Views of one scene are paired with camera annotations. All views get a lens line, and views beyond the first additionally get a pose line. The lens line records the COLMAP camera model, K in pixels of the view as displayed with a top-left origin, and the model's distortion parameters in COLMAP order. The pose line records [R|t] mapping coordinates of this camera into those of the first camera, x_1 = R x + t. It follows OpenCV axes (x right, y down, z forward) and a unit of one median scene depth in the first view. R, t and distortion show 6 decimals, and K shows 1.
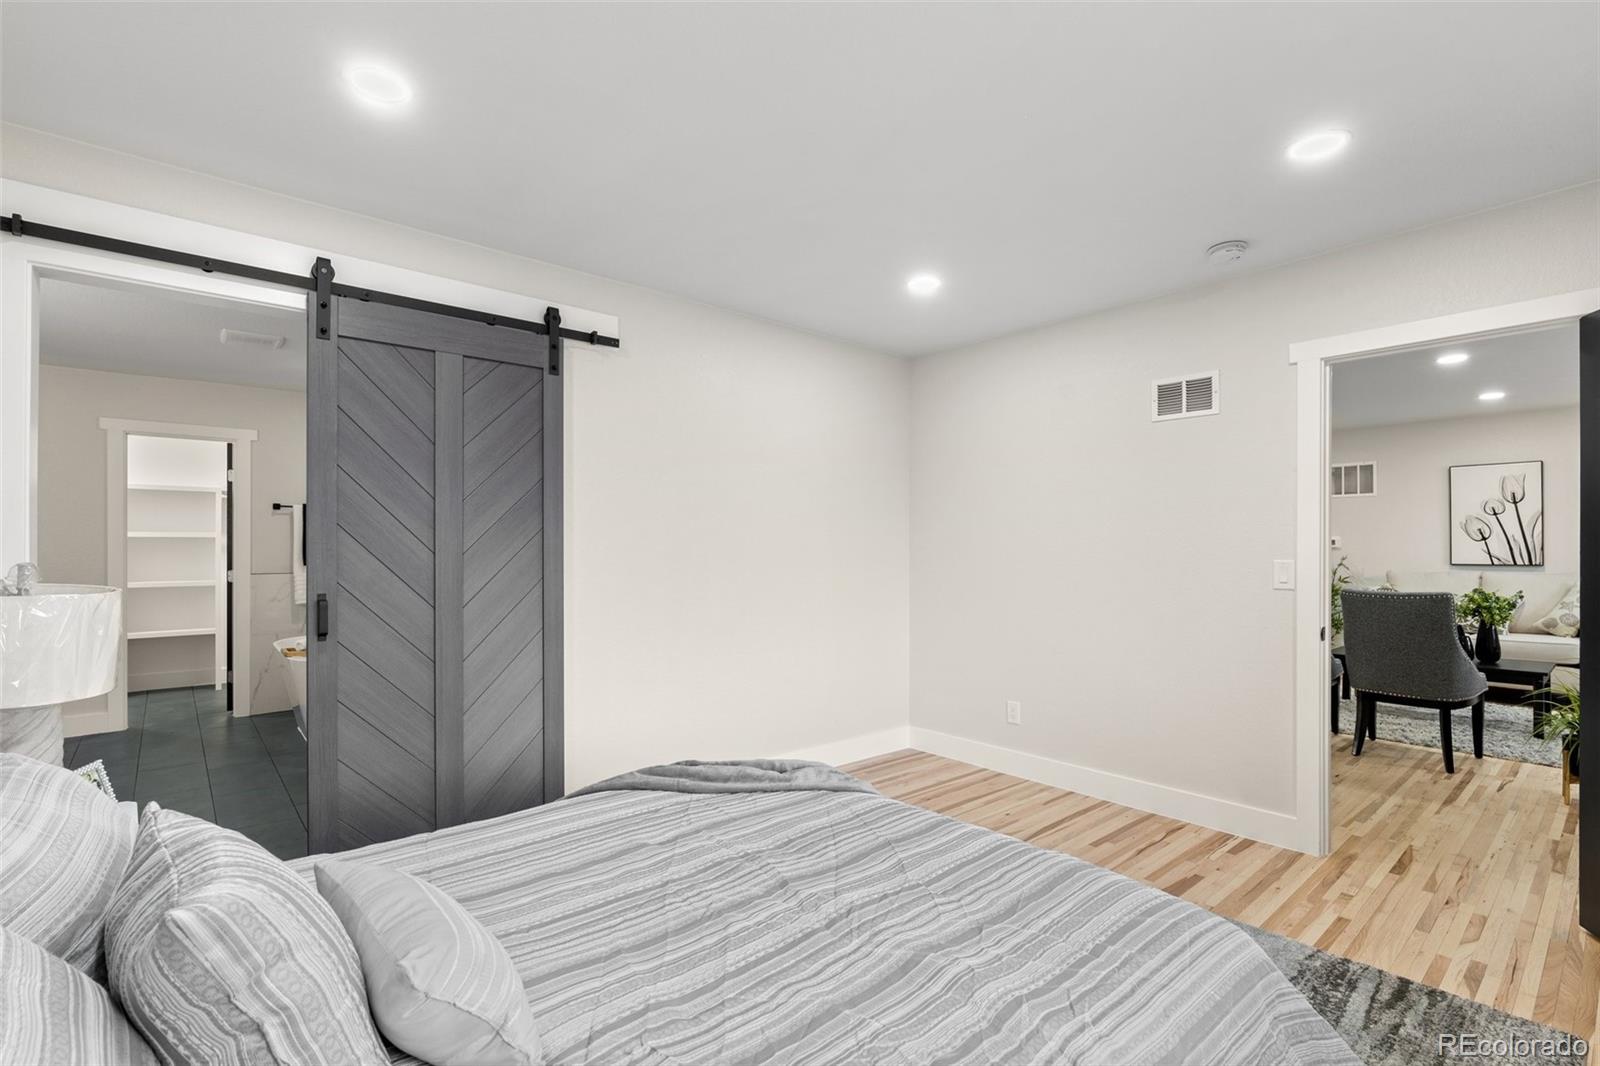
lens RADIAL K [[724.3, 0, 799.1], [0, 724.3, 541.3], [0, 0, 1]] dist [-0.004065, 0.000859]
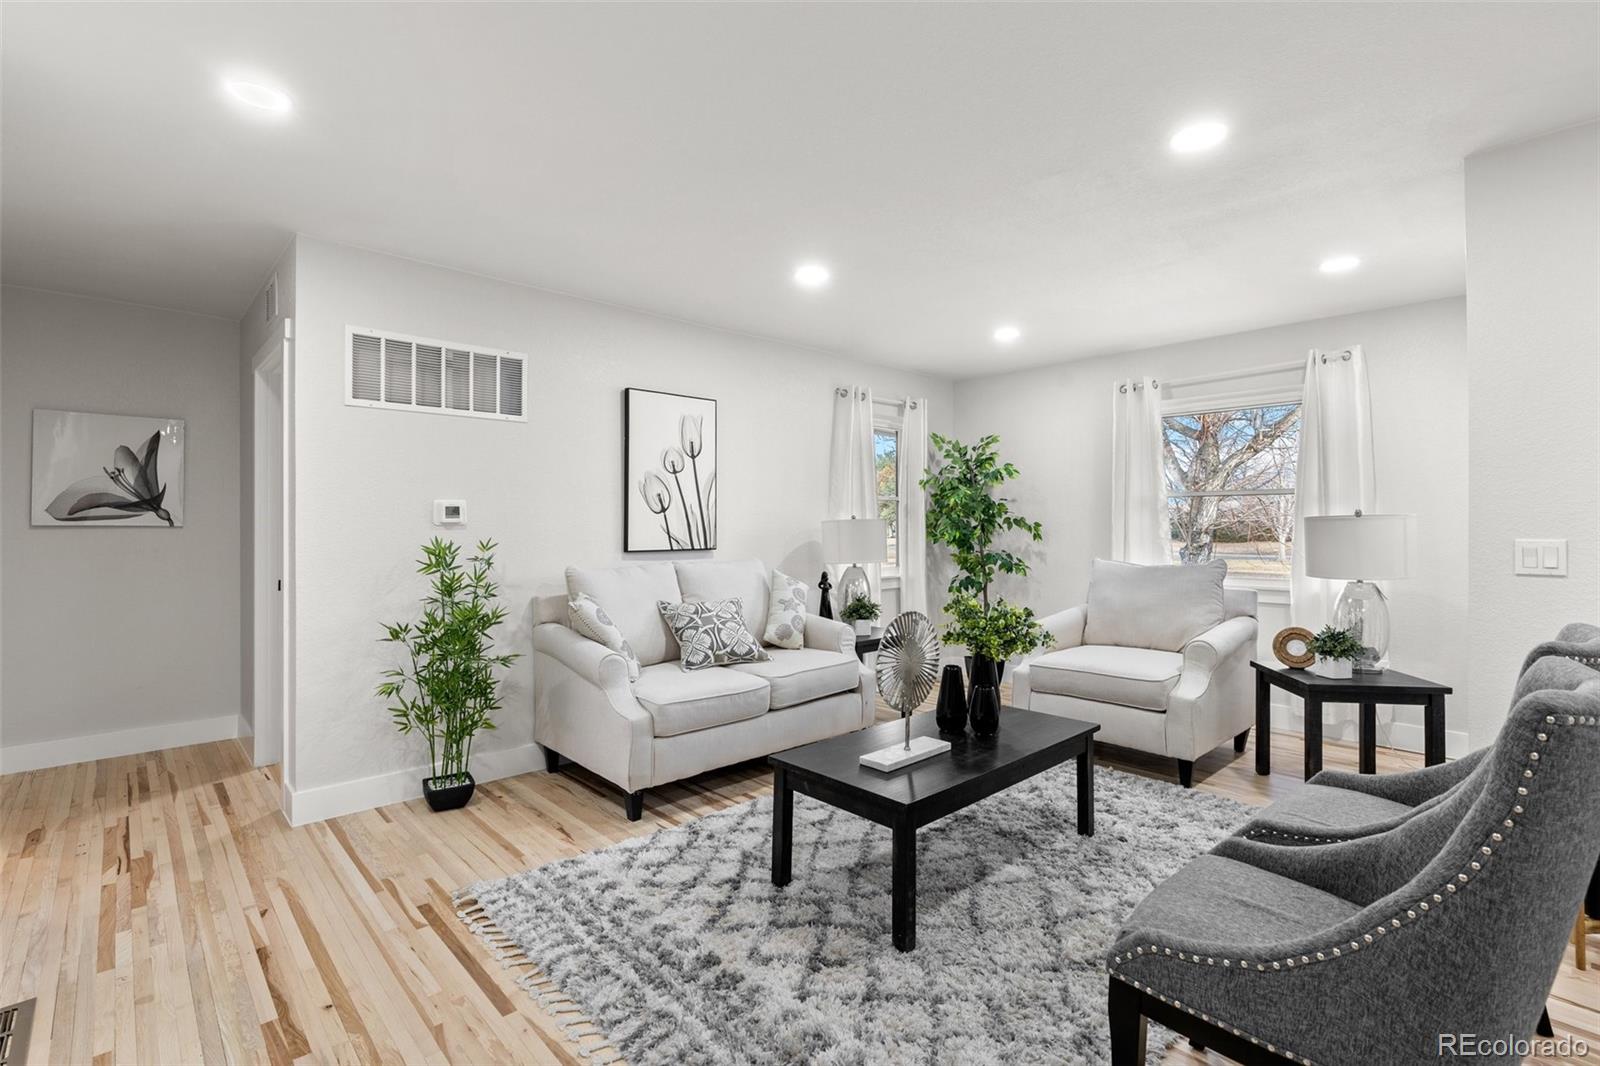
lens RADIAL K [[724.3, 0, 798.5], [0, 724.3, 523.9], [0, 0, 1]] dist [-0.004065, 0.000859]
pose [[-0.045755, 0.005373, 0.998938, 0.307564], [-0.002616, 0.999981, -0.005499, 0.012118], [-0.998949, -0.002865, -0.045740, 0.912095]]
